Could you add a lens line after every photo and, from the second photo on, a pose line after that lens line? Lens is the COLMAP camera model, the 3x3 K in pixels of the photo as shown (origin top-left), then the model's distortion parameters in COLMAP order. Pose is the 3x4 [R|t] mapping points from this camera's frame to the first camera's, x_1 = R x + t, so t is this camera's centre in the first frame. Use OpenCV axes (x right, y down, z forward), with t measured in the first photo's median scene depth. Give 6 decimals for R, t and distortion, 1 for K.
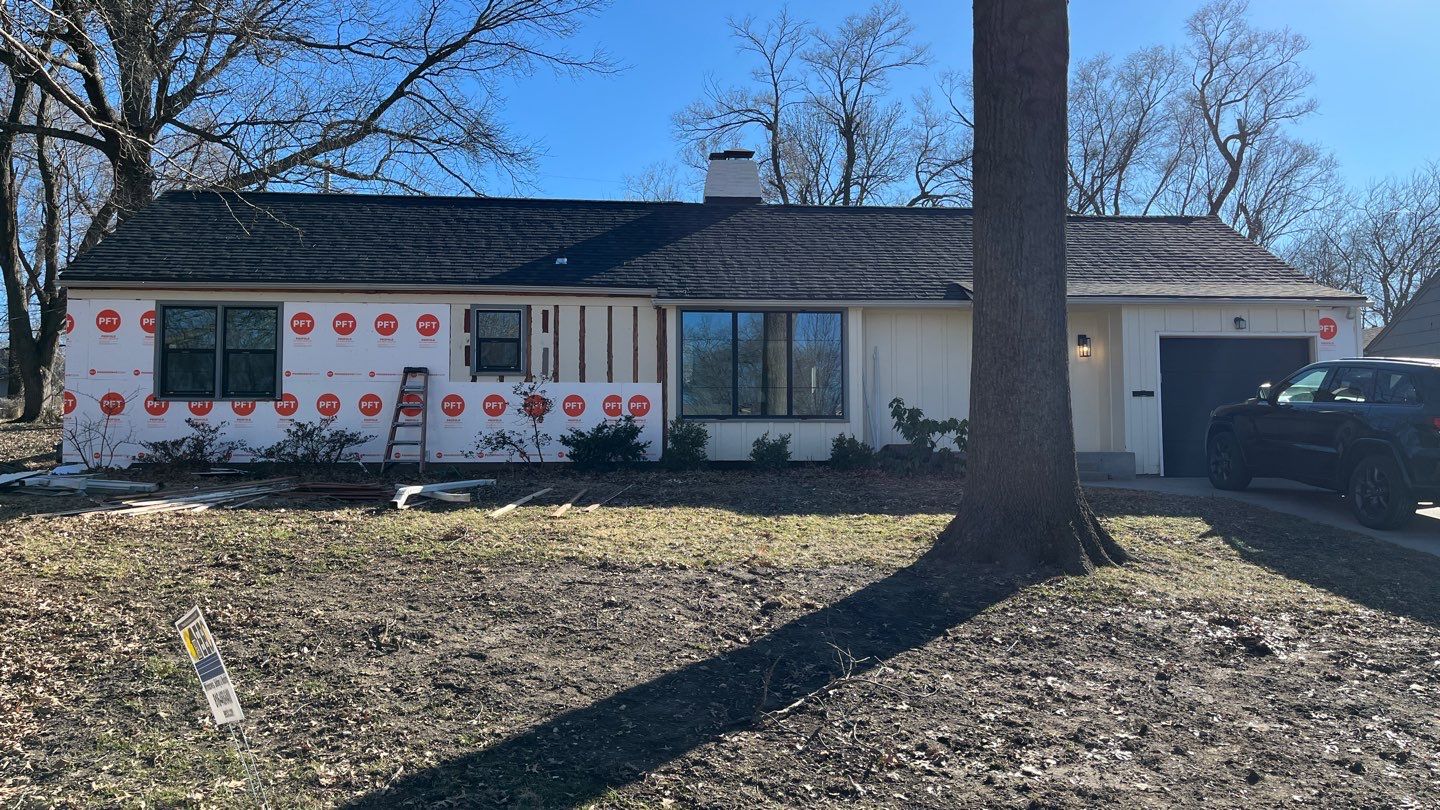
lens RADIAL K [[1079.7, 0, 705.0], [0, 1079.7, 406.9], [0, 0, 1]] dist [-0.034279, 0.163245]
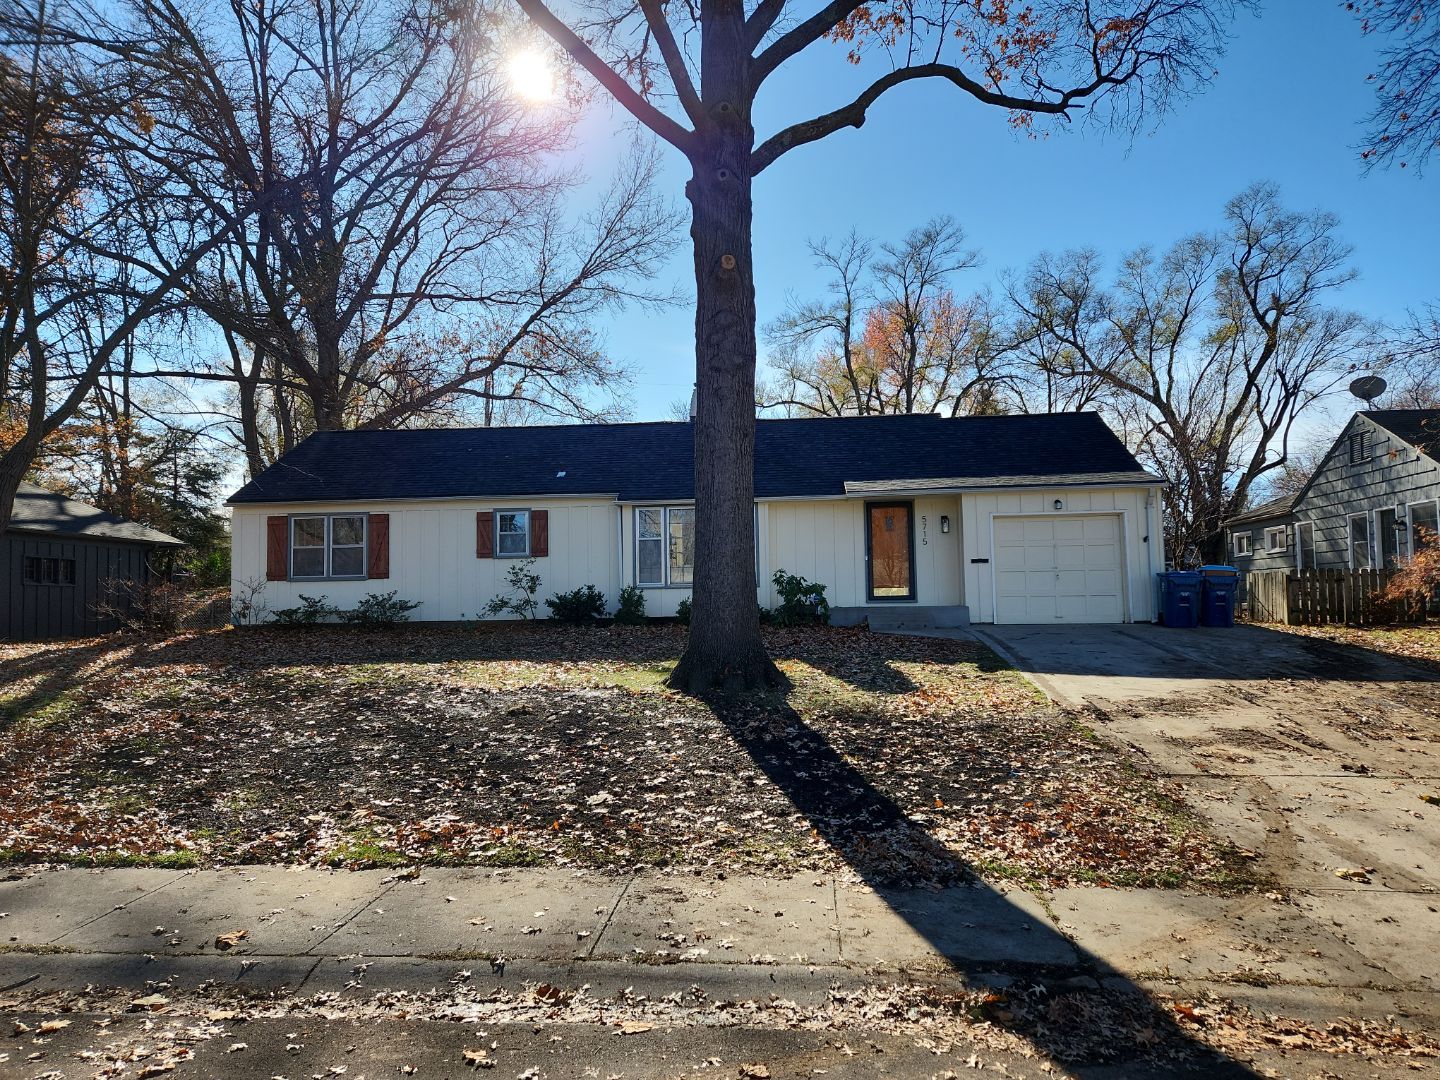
lens RADIAL K [[955.7, 0, 720.0], [0, 955.7, 540.0], [0, 0, 1]] dist [0.076858, -0.022808]
pose [[0.984469, -0.027267, -0.173430, 0.137538], [0.023926, 0.999486, -0.021326, -0.009291], [0.173922, 0.016845, 0.984615, -0.092839]]
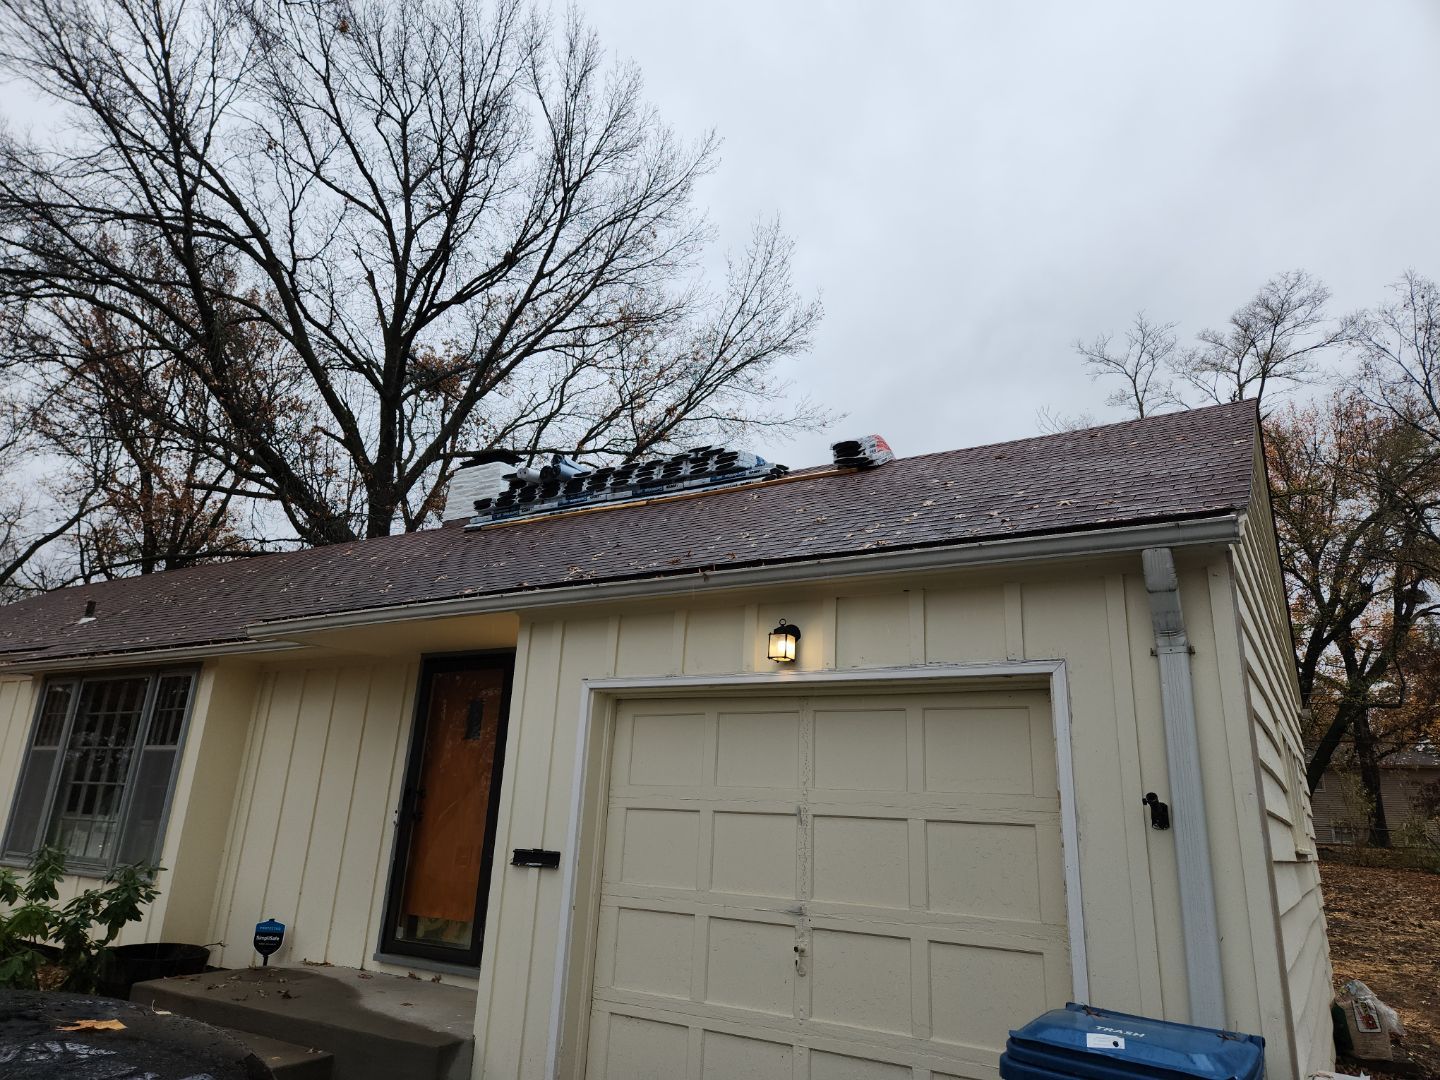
lens RADIAL K [[960.2, 0, 720.0], [0, 960.2, 540.0], [0, 0, 1]] dist [0.031269, -0.004149]
pose [[0.802282, -0.126650, -0.583356, 0.300091], [-0.025065, 0.969225, -0.244897, -0.017313], [0.596419, 0.211098, 0.774417, 0.353614]]
